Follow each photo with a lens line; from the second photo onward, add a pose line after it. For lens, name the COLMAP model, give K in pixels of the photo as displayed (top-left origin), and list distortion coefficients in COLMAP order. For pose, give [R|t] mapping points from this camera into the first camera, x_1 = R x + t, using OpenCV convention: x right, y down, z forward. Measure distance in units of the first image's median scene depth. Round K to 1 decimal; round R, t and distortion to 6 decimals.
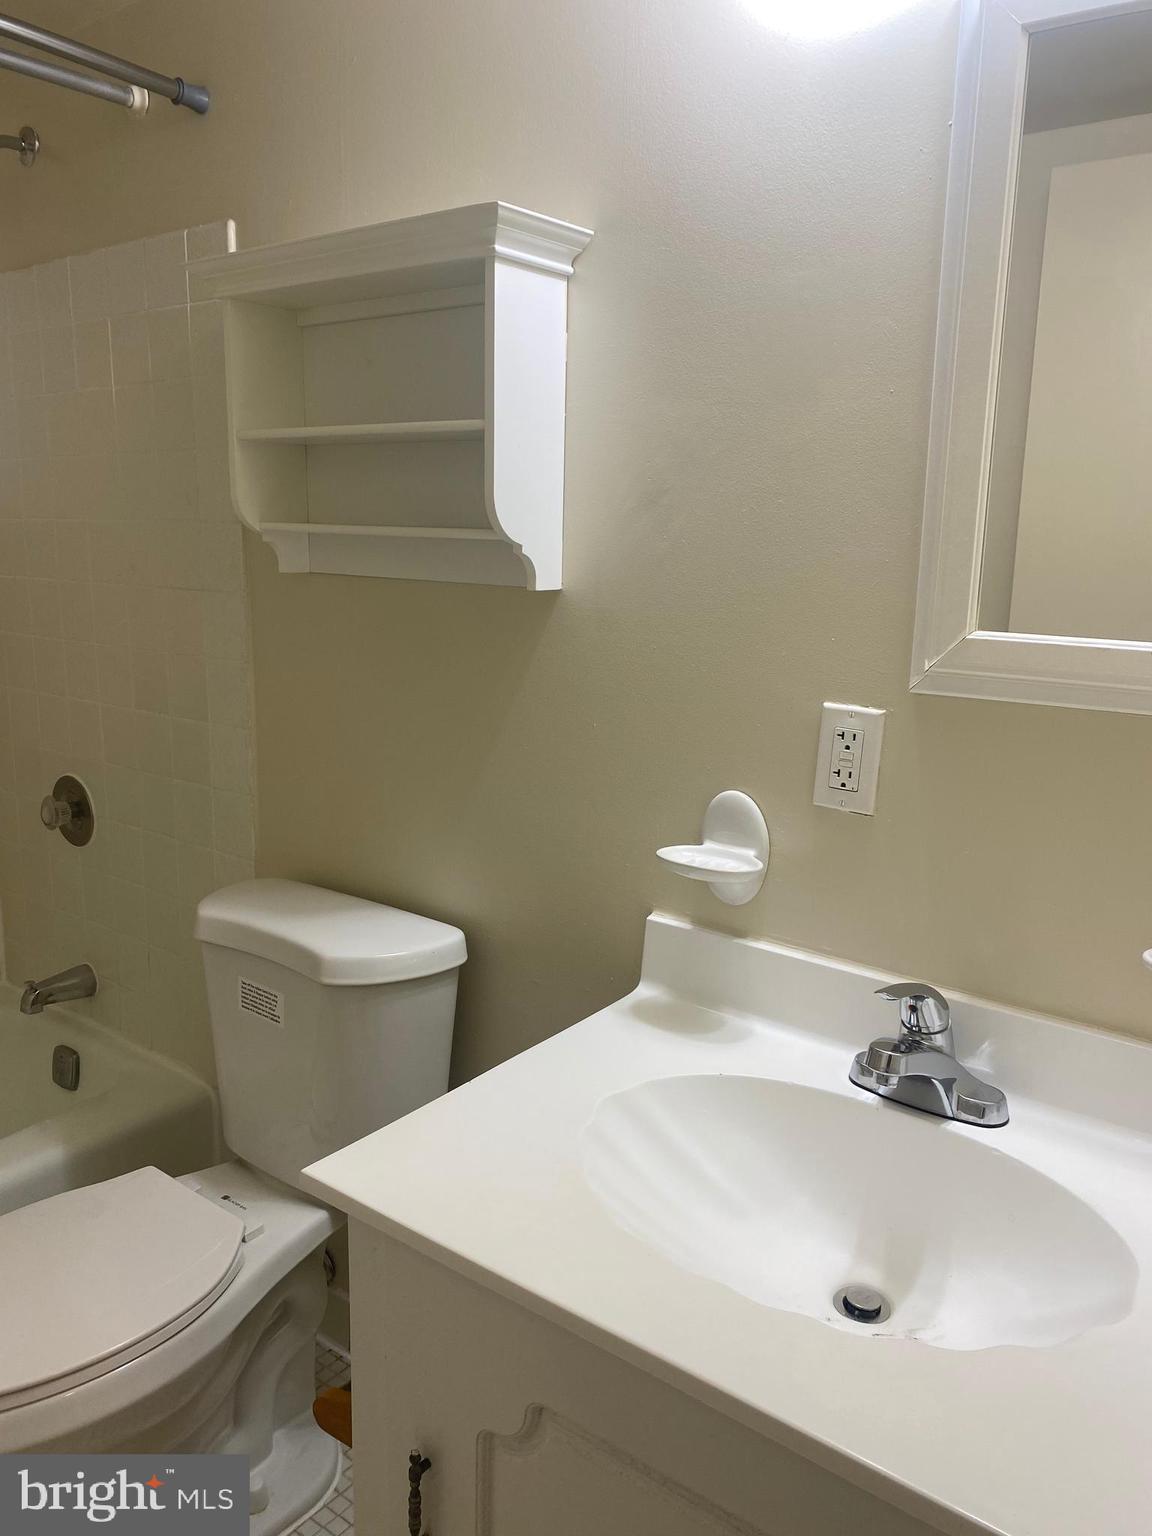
lens RADIAL K [[1174.0, 0, 569.1], [0, 1174.0, 773.6], [0, 0, 1]] dist [0.036502, -0.041988]
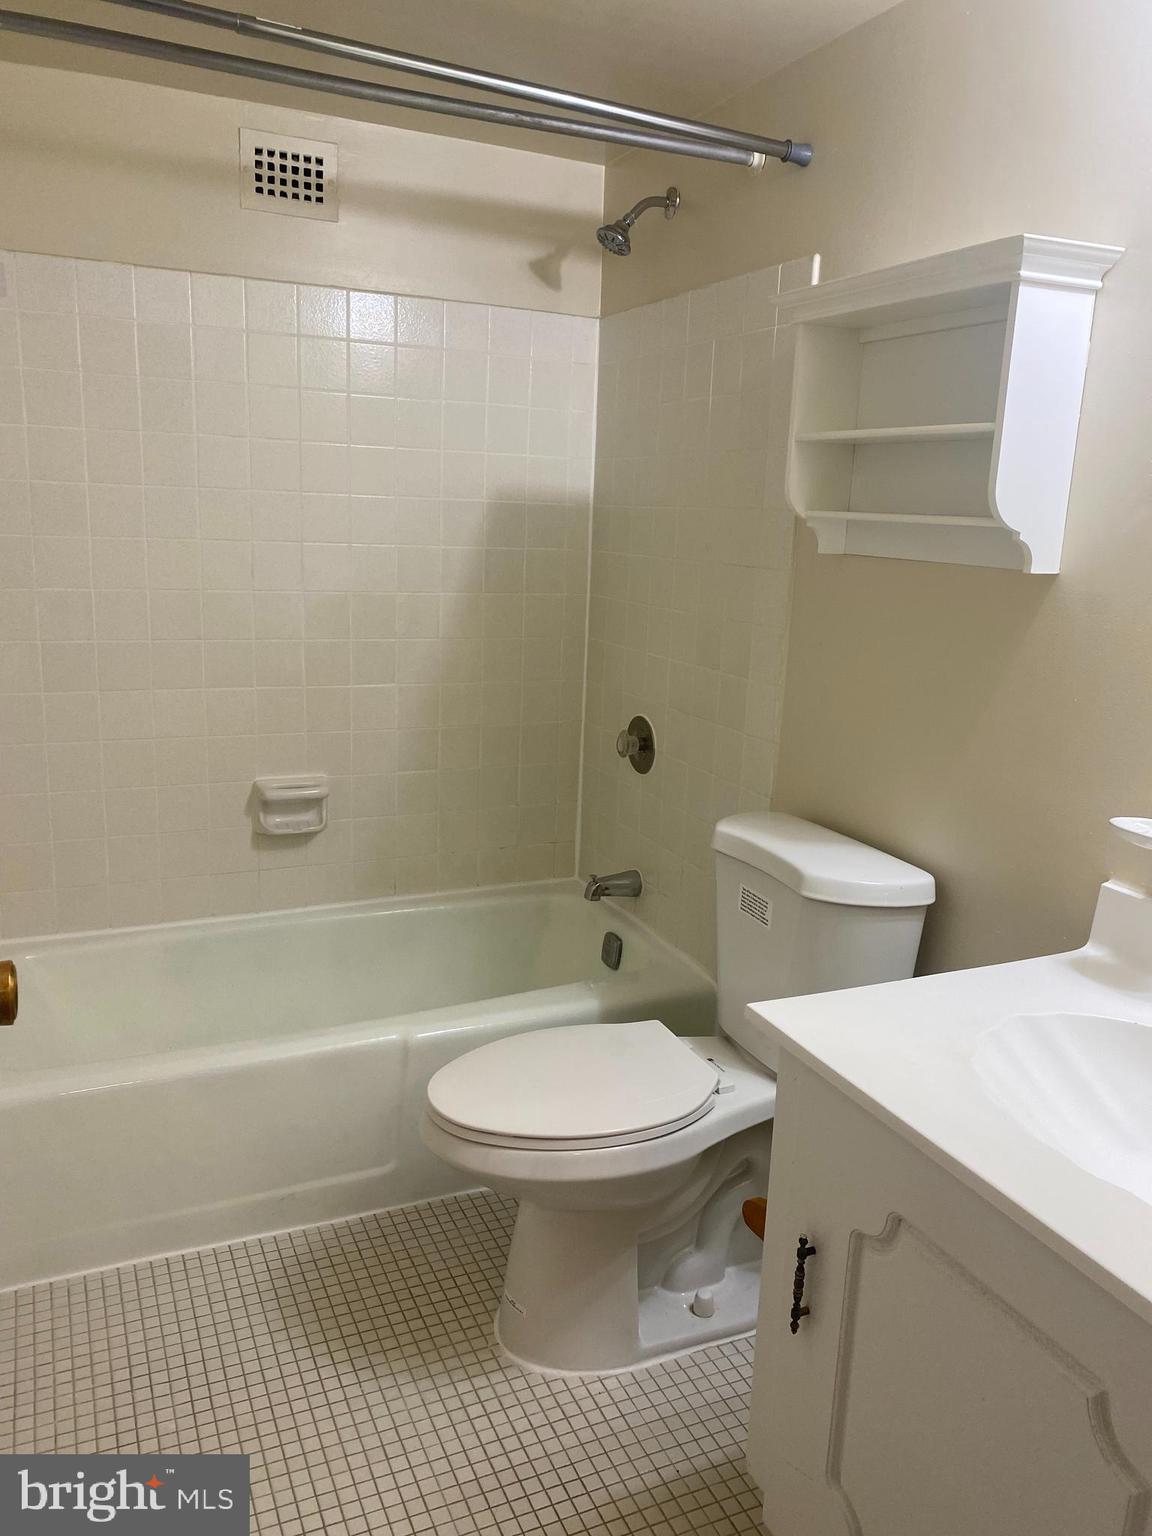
lens RADIAL K [[1174.0, 0, 569.1], [0, 1174.0, 773.6], [0, 0, 1]] dist [0.036502, -0.041988]
pose [[0.881017, 0.120200, -0.457561, 0.106717], [-0.116806, 0.992508, 0.035823, 0.037138], [0.458439, 0.021886, 0.888456, -0.165804]]
